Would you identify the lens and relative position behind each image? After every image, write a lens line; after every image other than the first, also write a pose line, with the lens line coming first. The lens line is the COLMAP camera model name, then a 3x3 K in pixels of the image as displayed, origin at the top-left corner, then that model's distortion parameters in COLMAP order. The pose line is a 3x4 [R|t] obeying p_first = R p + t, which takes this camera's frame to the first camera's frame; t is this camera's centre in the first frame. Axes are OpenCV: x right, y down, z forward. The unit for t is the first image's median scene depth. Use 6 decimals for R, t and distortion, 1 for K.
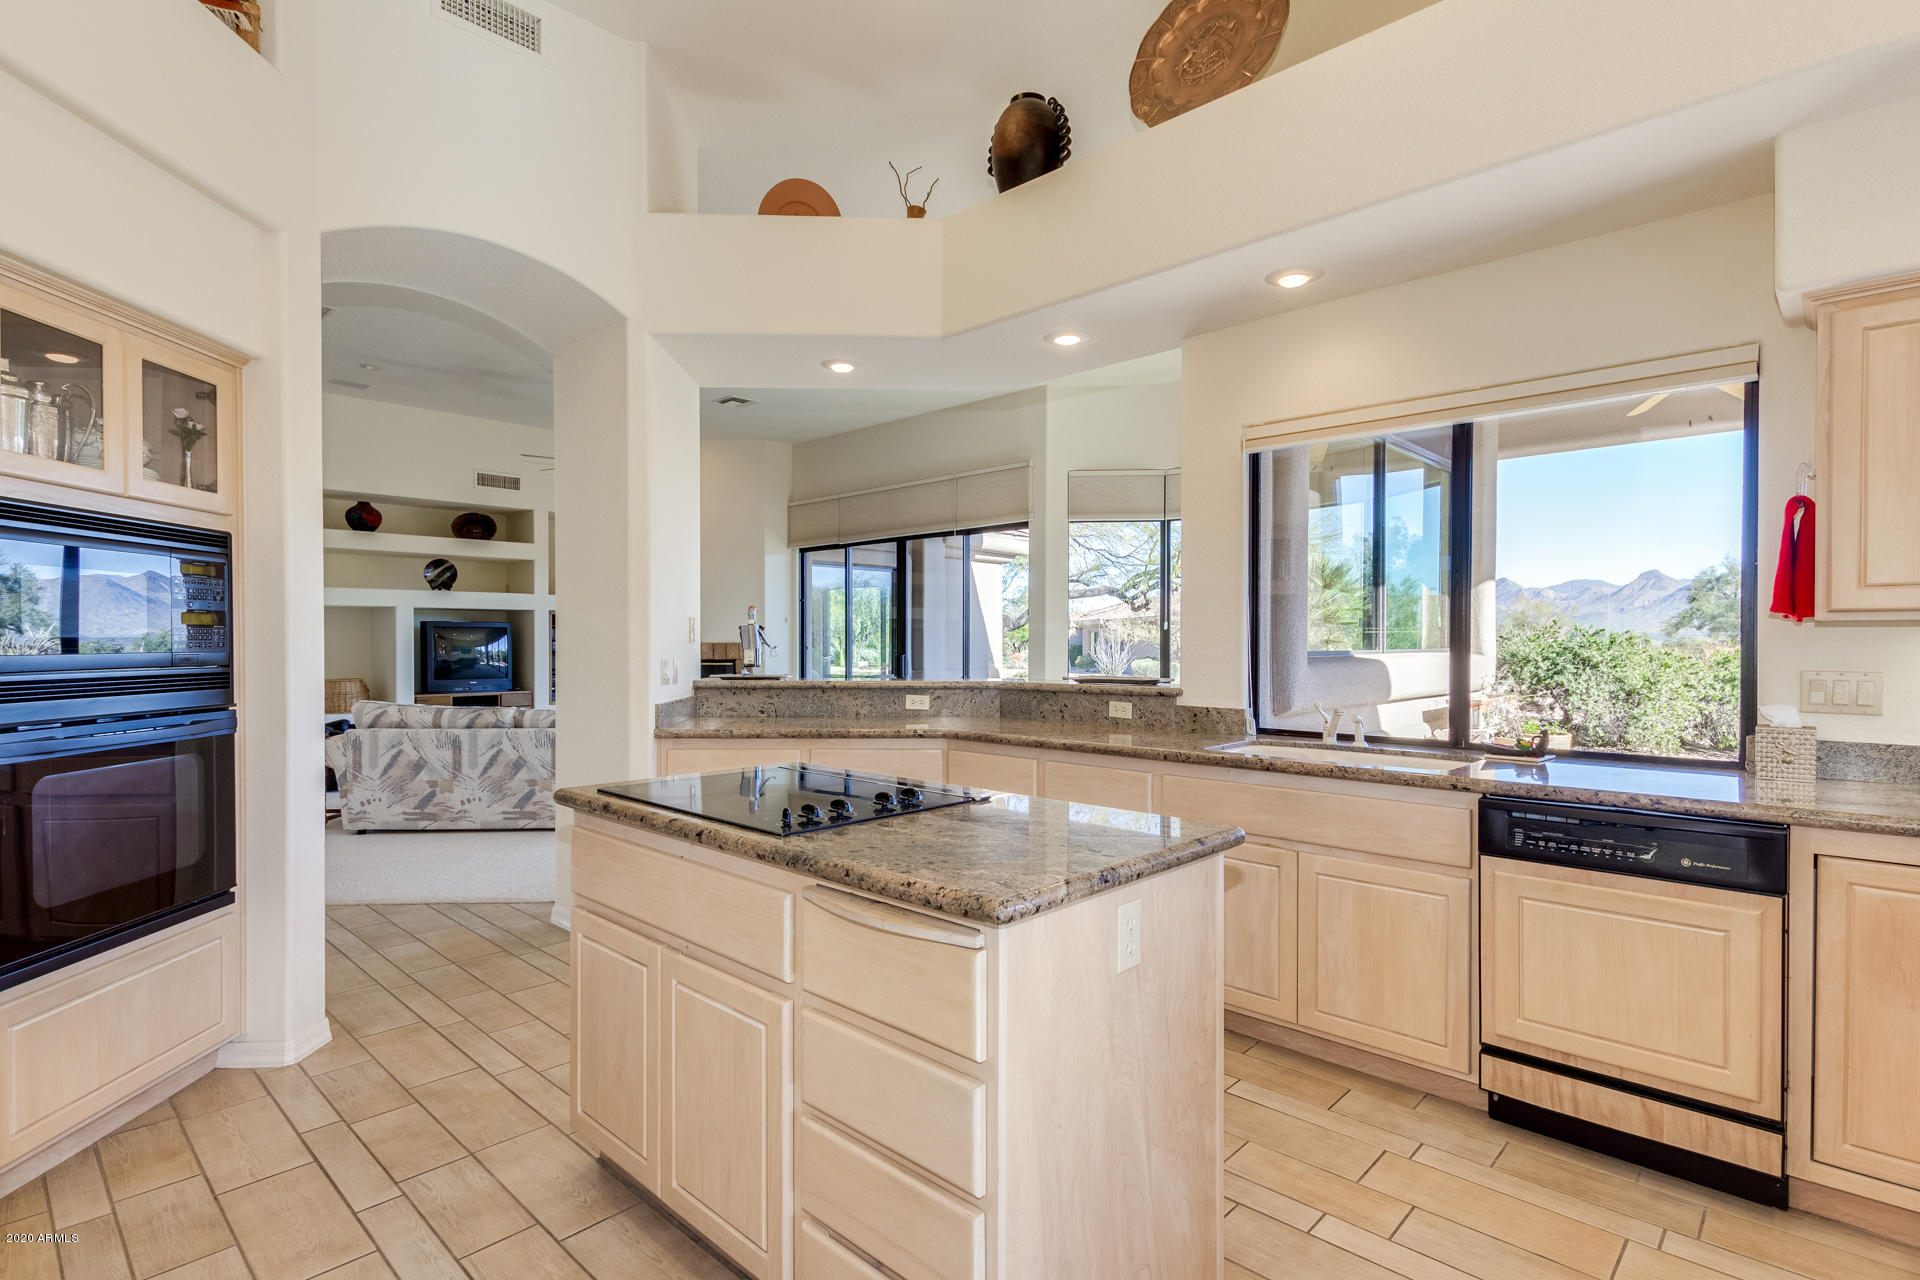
lens RADIAL K [[944.8, 0, 968.8], [0, 944.8, 646.5], [0, 0, 1]] dist [0.002482, 0.002413]
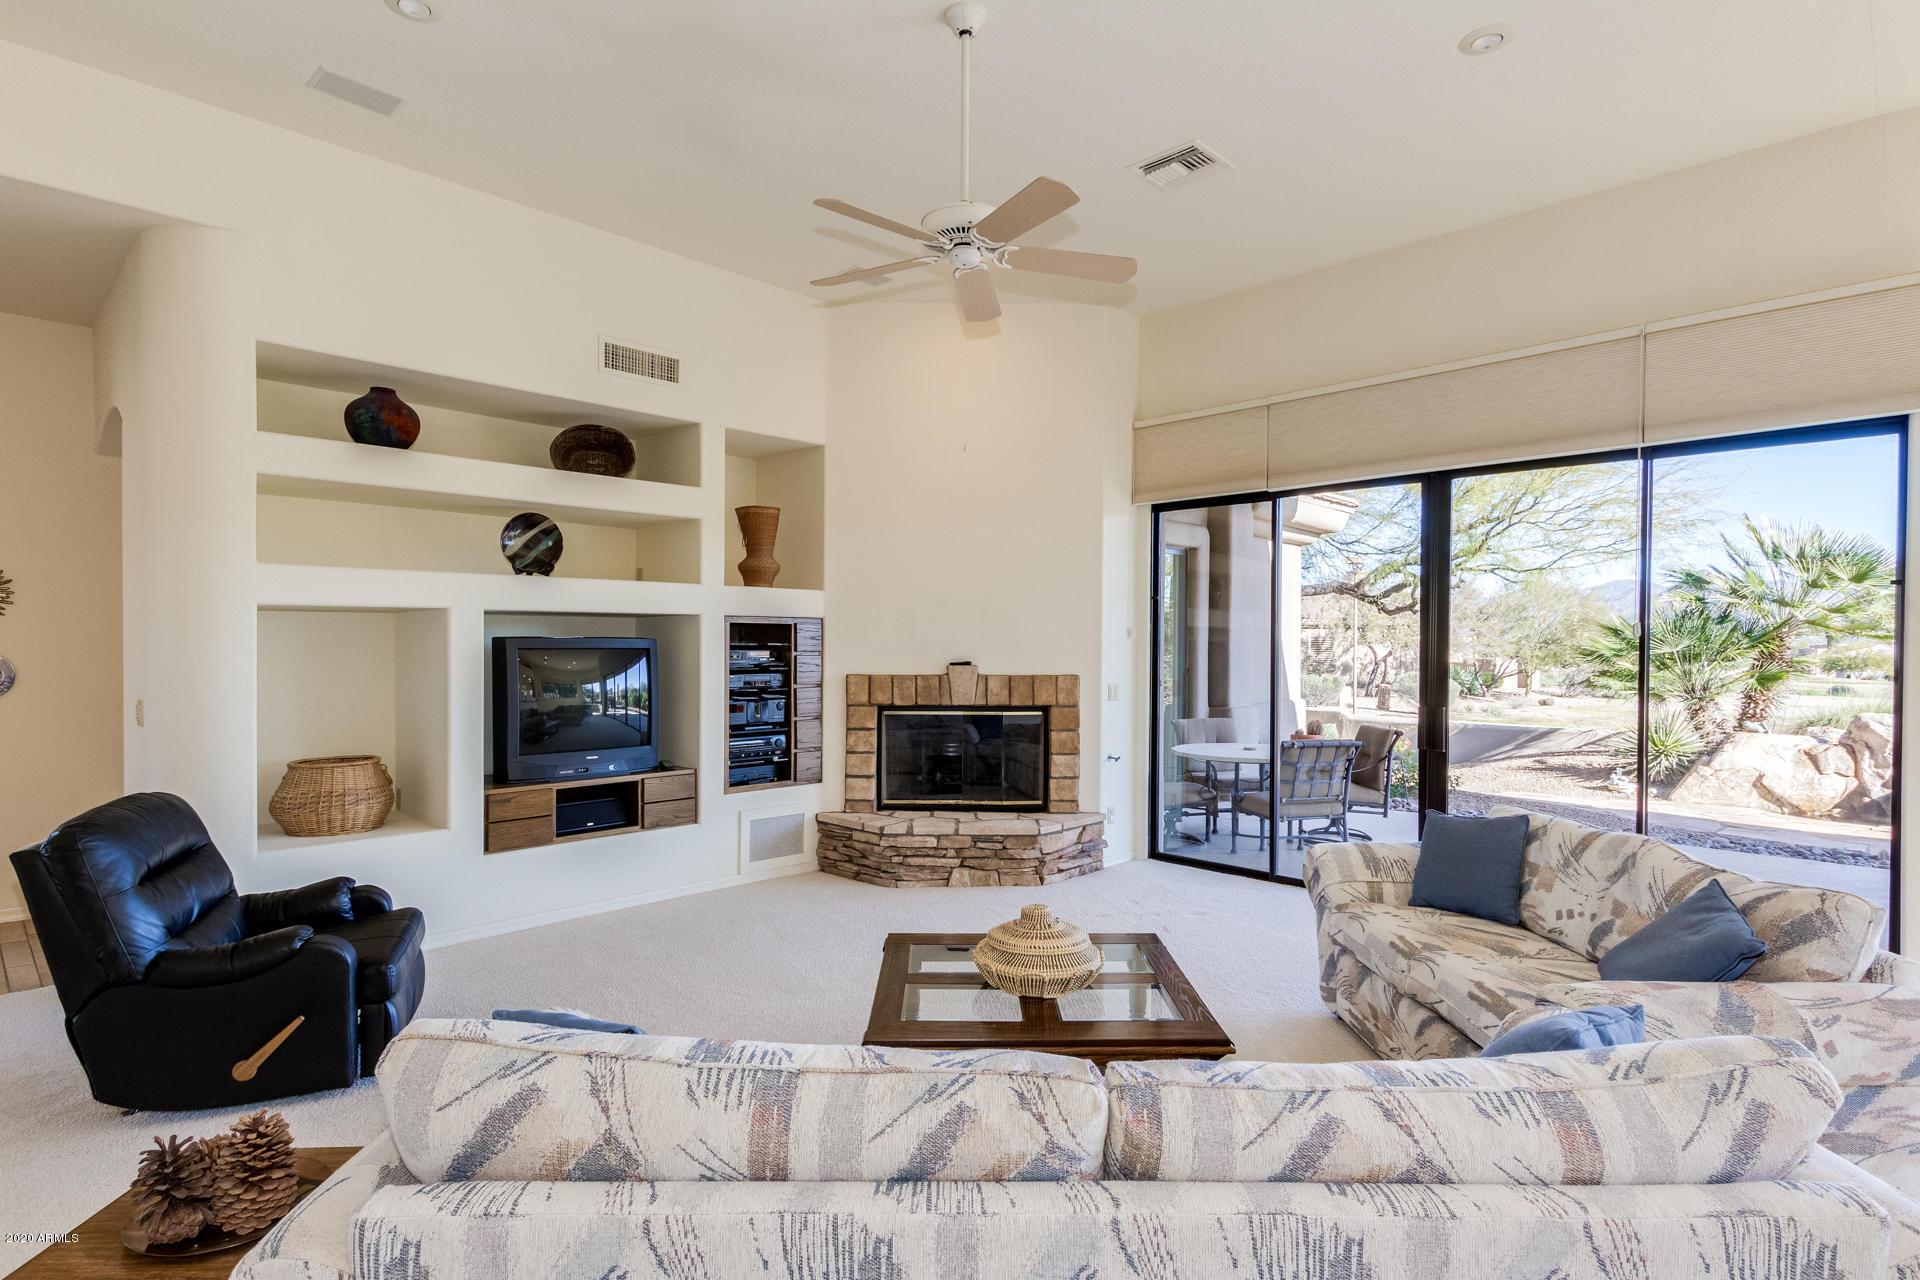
lens RADIAL K [[944.8, 0, 949.1], [0, 944.8, 649.3], [0, 0, 1]] dist [0.002482, 0.002413]
pose [[0.999930, 0.003045, -0.011459, -0.328282], [-0.003020, 0.999993, 0.002200, -0.021740], [0.011466, -0.002166, 0.999932, 0.496803]]
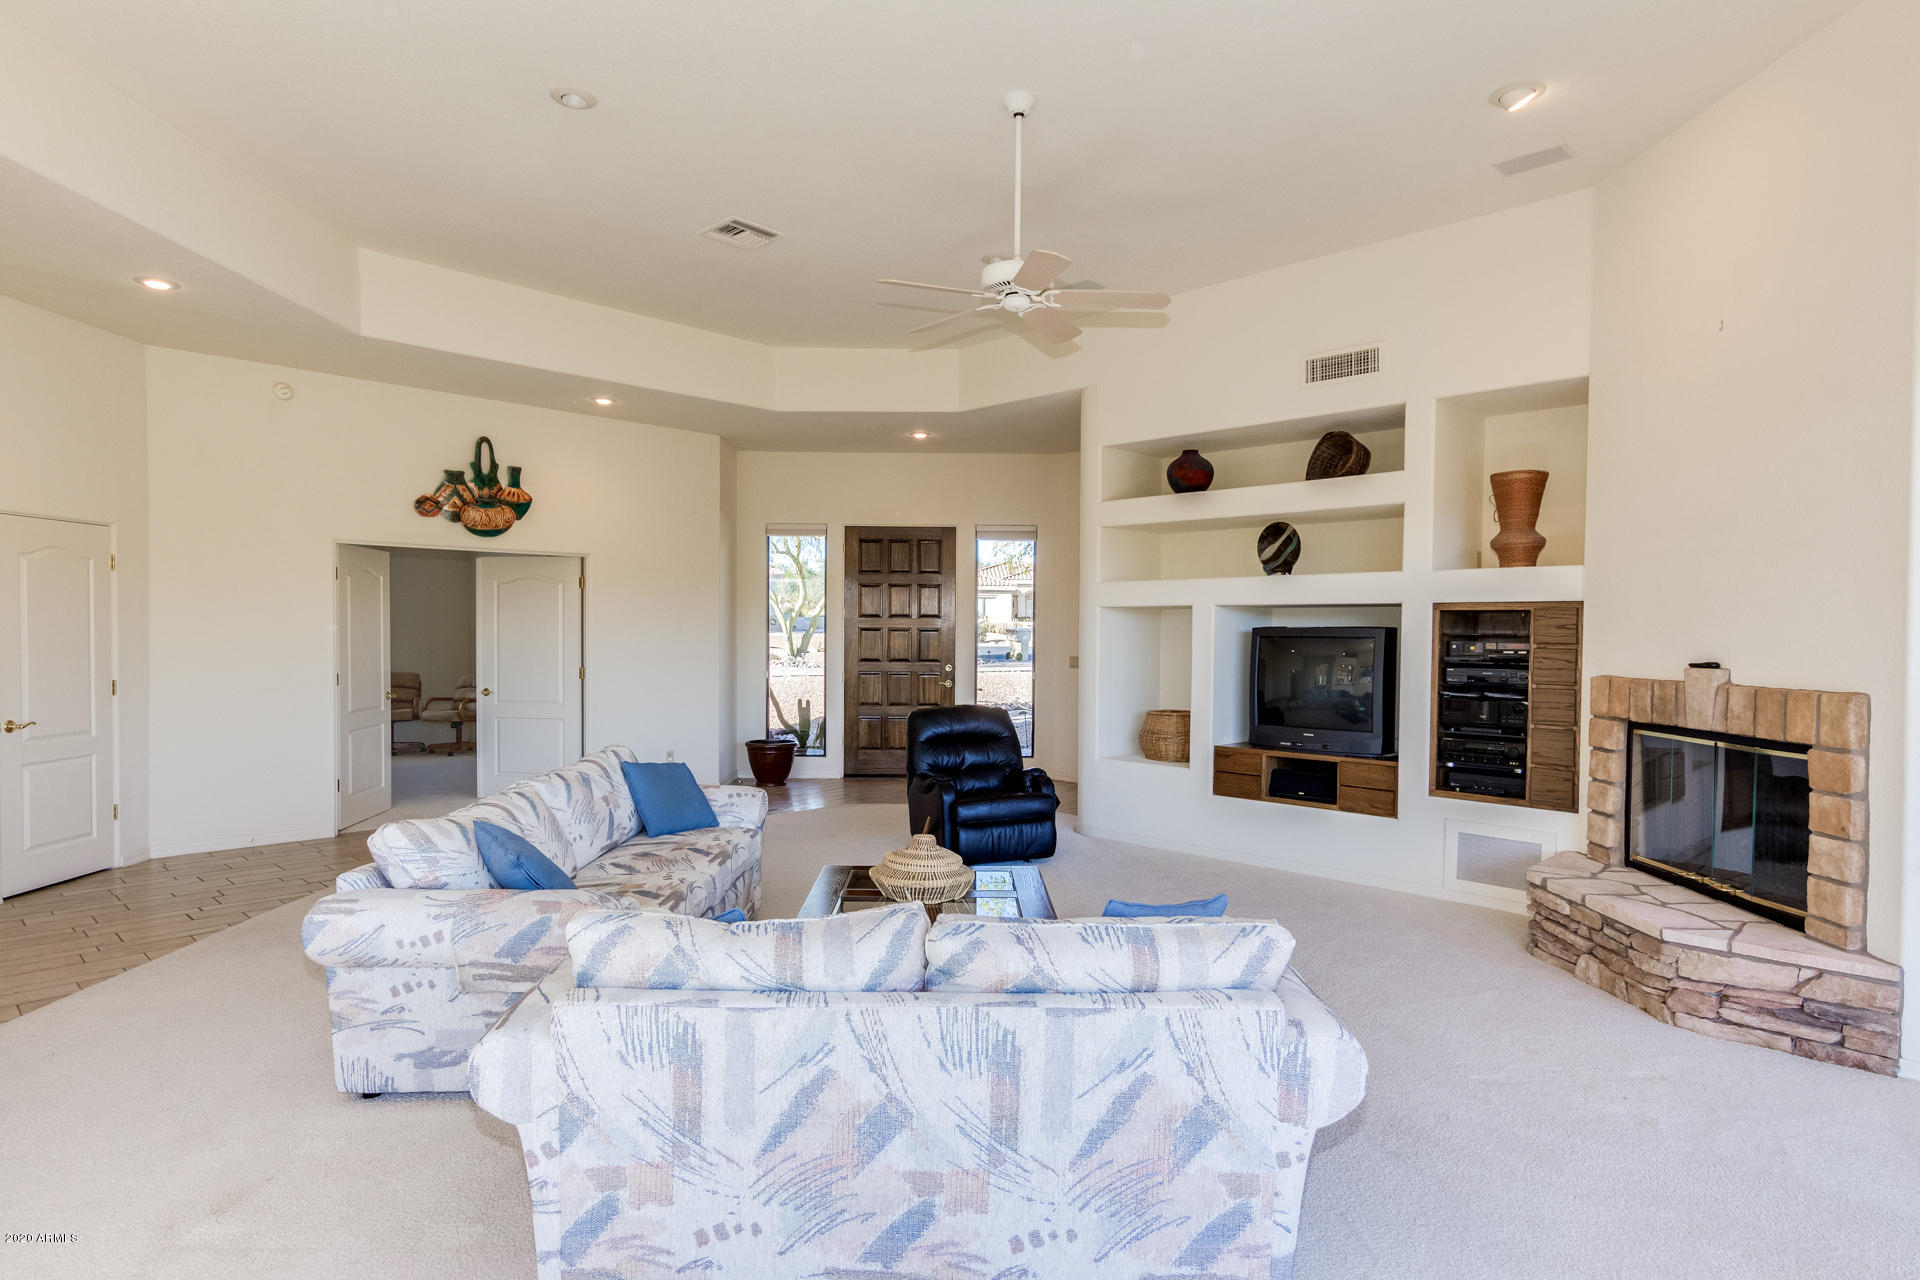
lens RADIAL K [[1023.1, 0, 958.2], [0, 1023.1, 650.0], [0, 0, 1]] dist [-0.022125, 0.000095]
pose [[-0.005898, 0.018324, -0.999815, 0.088467], [-0.008668, 0.999794, 0.018375, -0.022427], [0.999945, 0.008775, -0.005738, 0.797271]]
